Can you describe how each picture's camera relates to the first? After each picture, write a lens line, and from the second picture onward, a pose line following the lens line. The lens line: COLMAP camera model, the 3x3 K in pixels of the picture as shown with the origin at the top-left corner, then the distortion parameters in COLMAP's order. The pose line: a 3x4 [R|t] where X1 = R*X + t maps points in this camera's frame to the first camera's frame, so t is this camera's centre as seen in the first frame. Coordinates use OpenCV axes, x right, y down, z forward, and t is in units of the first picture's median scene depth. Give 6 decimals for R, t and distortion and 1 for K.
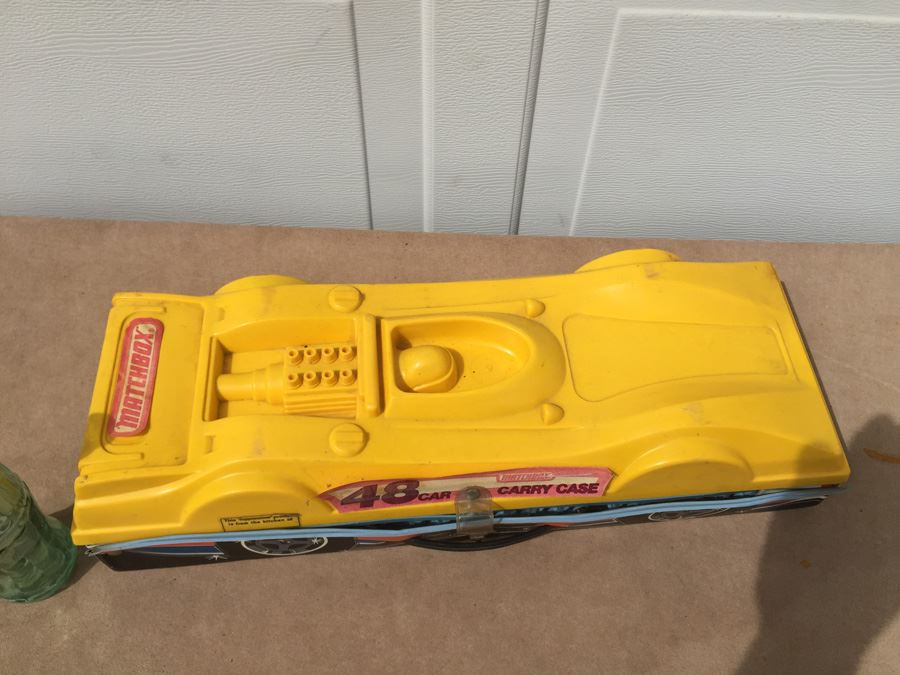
lens RADIAL K [[777.8, 0, 450.0], [0, 777.8, 337.5], [0, 0, 1]] dist [0.104473, -0.145359]
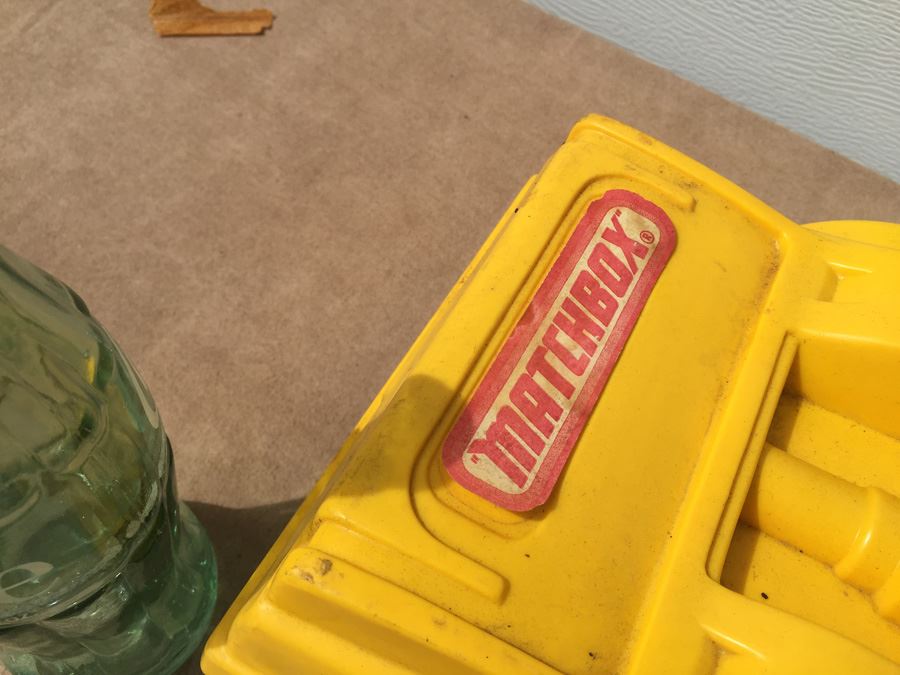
lens RADIAL K [[777.8, 0, 450.0], [0, 777.8, 337.5], [0, 0, 1]] dist [0.104473, -0.145359]
pose [[0.838953, 0.486595, -0.243687, -0.356216], [-0.488791, 0.870623, 0.055676, 0.056727], [0.239252, 0.072402, 0.968254, 0.655781]]
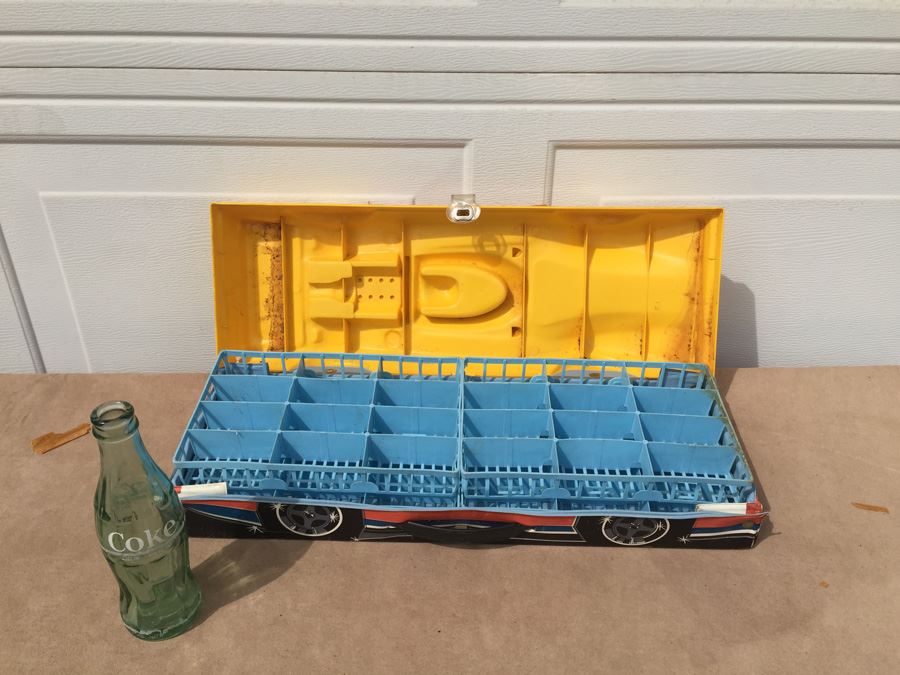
lens RADIAL K [[777.8, 0, 450.0], [0, 777.8, 337.5], [0, 0, 1]] dist [0.104473, -0.145359]
pose [[0.998233, -0.037116, 0.046402, -0.155897], [0.052353, 0.918745, -0.391366, 0.405513], [-0.028106, 0.393104, 0.919064, -0.223555]]
